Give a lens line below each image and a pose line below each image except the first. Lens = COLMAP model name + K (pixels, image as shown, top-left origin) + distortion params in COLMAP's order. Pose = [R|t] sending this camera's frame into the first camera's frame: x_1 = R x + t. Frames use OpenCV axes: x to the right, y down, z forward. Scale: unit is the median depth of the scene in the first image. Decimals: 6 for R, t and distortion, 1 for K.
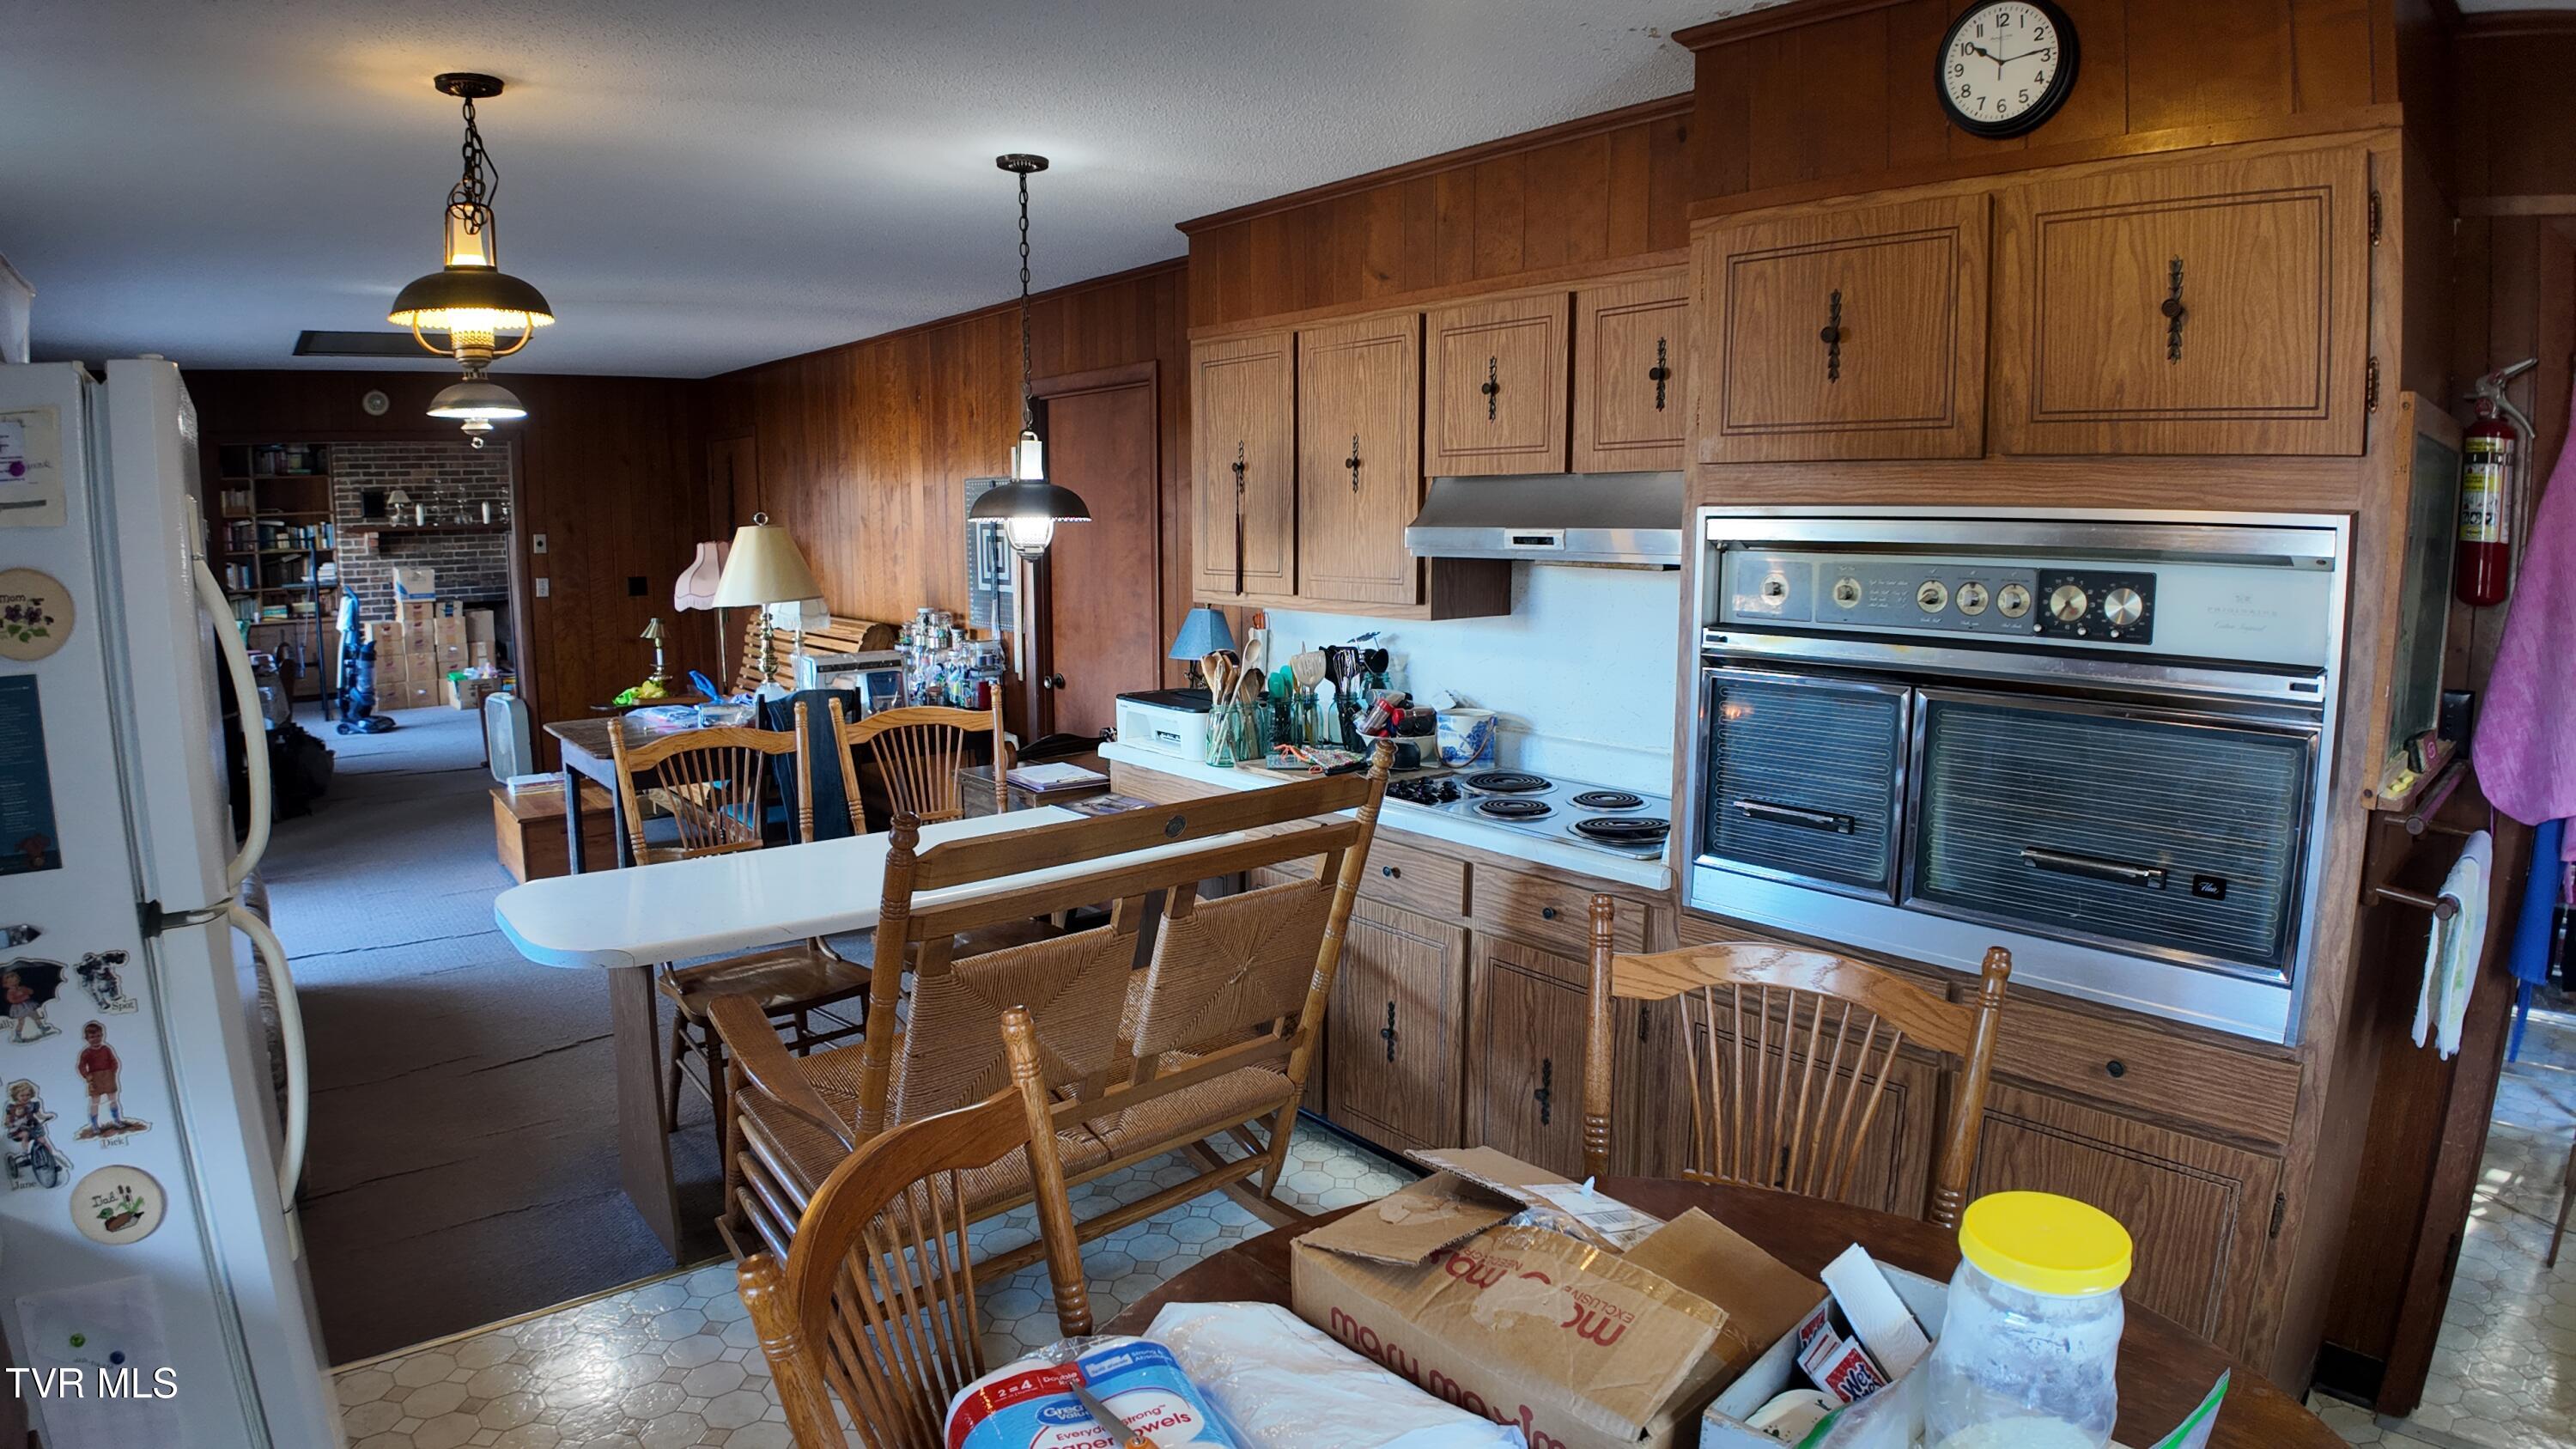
lens RADIAL K [[1368.9, 0, 1288.0], [0, 1368.9, 724.5], [0, 0, 1]] dist [-0.090001, -0.026874]
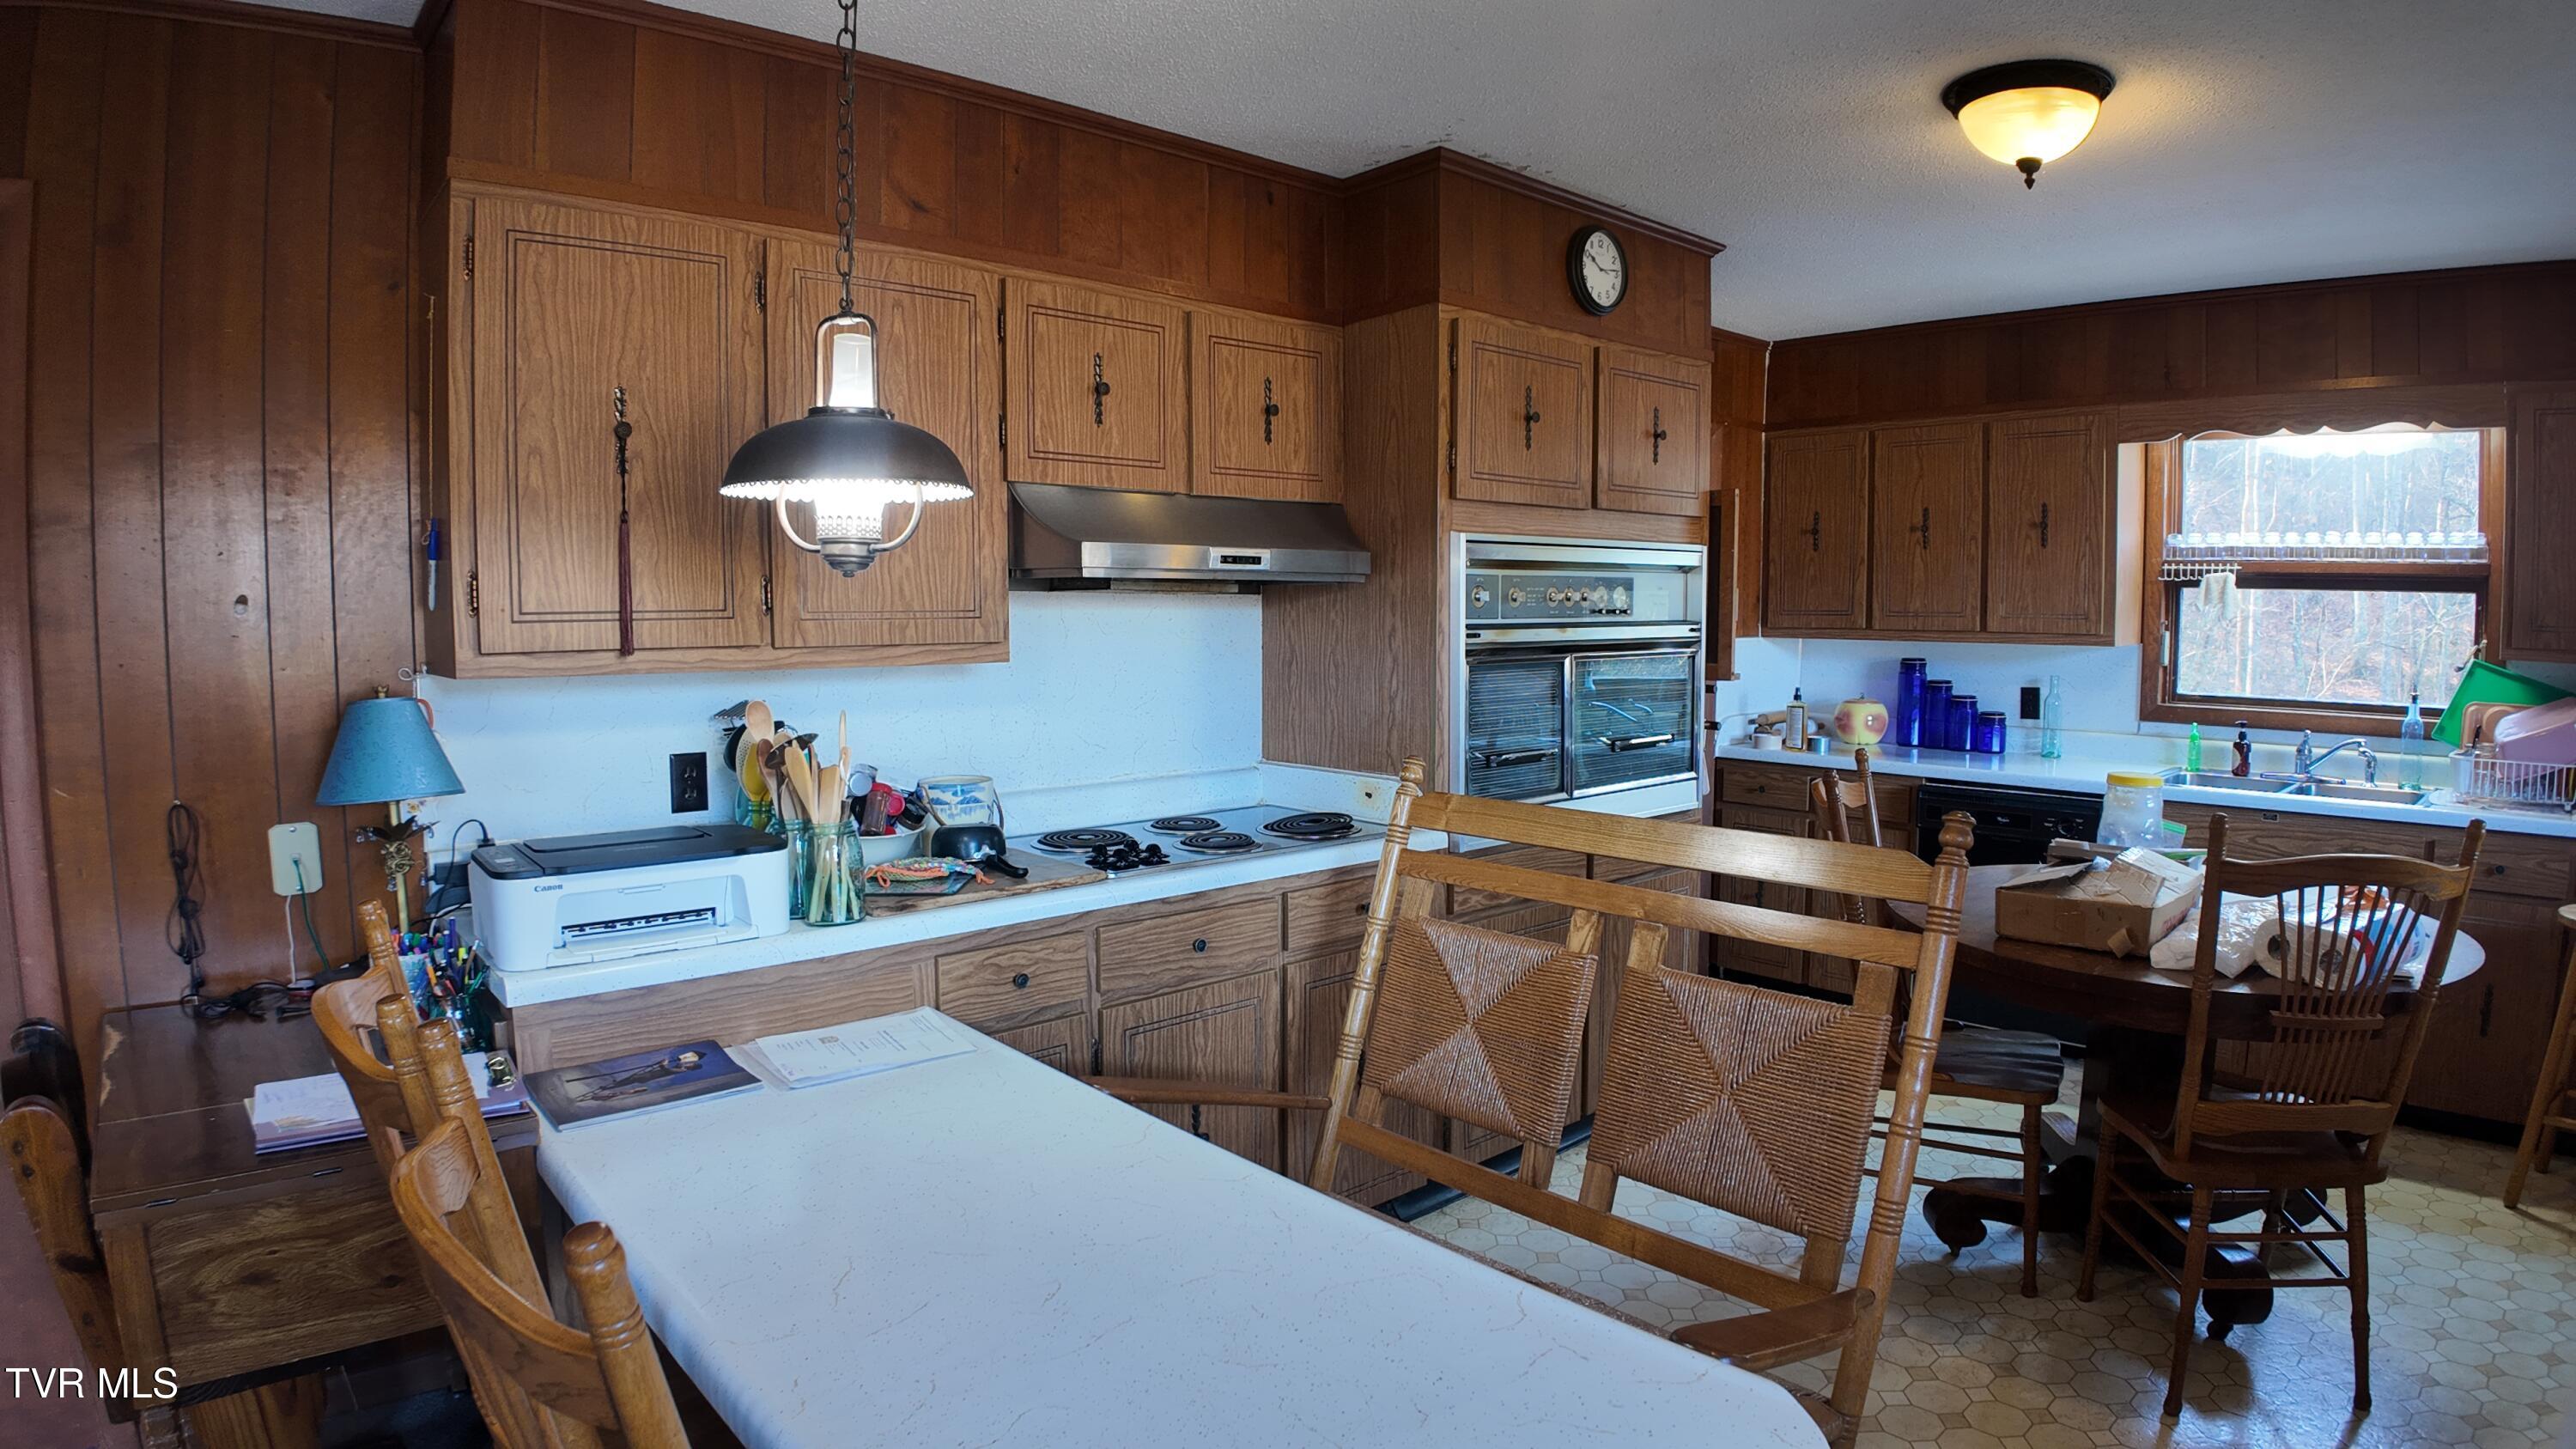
lens RADIAL K [[1368.9, 0, 1288.0], [0, 1368.9, 724.5], [0, 0, 1]] dist [-0.090001, -0.026874]
pose [[-0.024002, -0.076488, 0.996782, -0.754261], [0.154151, 0.984861, 0.079286, -0.084484], [-0.987756, 0.155558, -0.011848, 0.930205]]
